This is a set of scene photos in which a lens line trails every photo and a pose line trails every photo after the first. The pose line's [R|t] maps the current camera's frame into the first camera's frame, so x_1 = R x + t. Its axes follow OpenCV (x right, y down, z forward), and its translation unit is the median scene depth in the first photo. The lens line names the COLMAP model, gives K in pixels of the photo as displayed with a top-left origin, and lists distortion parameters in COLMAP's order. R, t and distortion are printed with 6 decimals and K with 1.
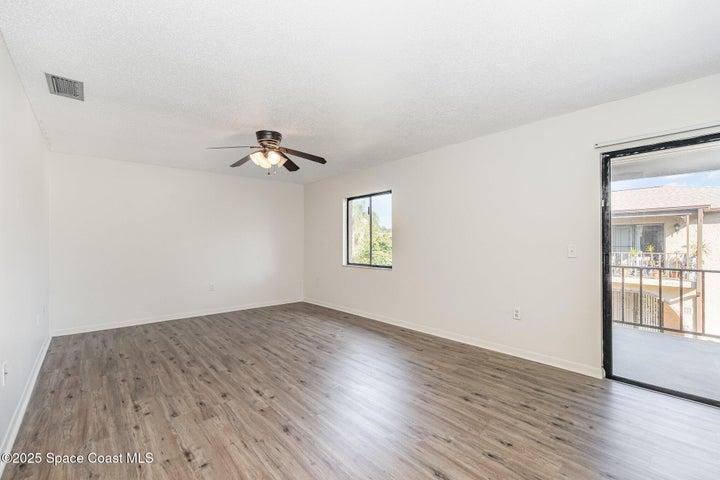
lens RADIAL K [[318.2, 0, 363.2], [0, 318.2, 241.7], [0, 0, 1]] dist [-0.003497, 0.000252]
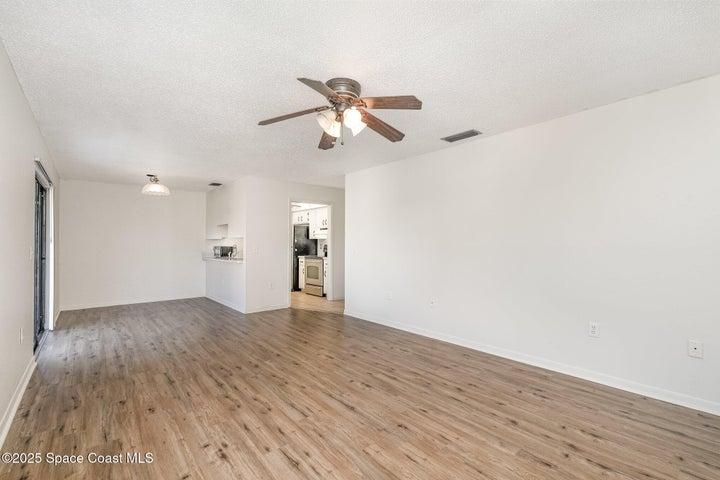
lens RADIAL K [[318.2, 0, 362.7], [0, 318.2, 239.2], [0, 0, 1]] dist [-0.003497, 0.000252]
pose [[-0.999986, 0.003667, 0.003888, -0.397818], [0.003592, 0.999811, -0.019085, 0.008105], [-0.003957, -0.019071, -0.999810, 1.965567]]
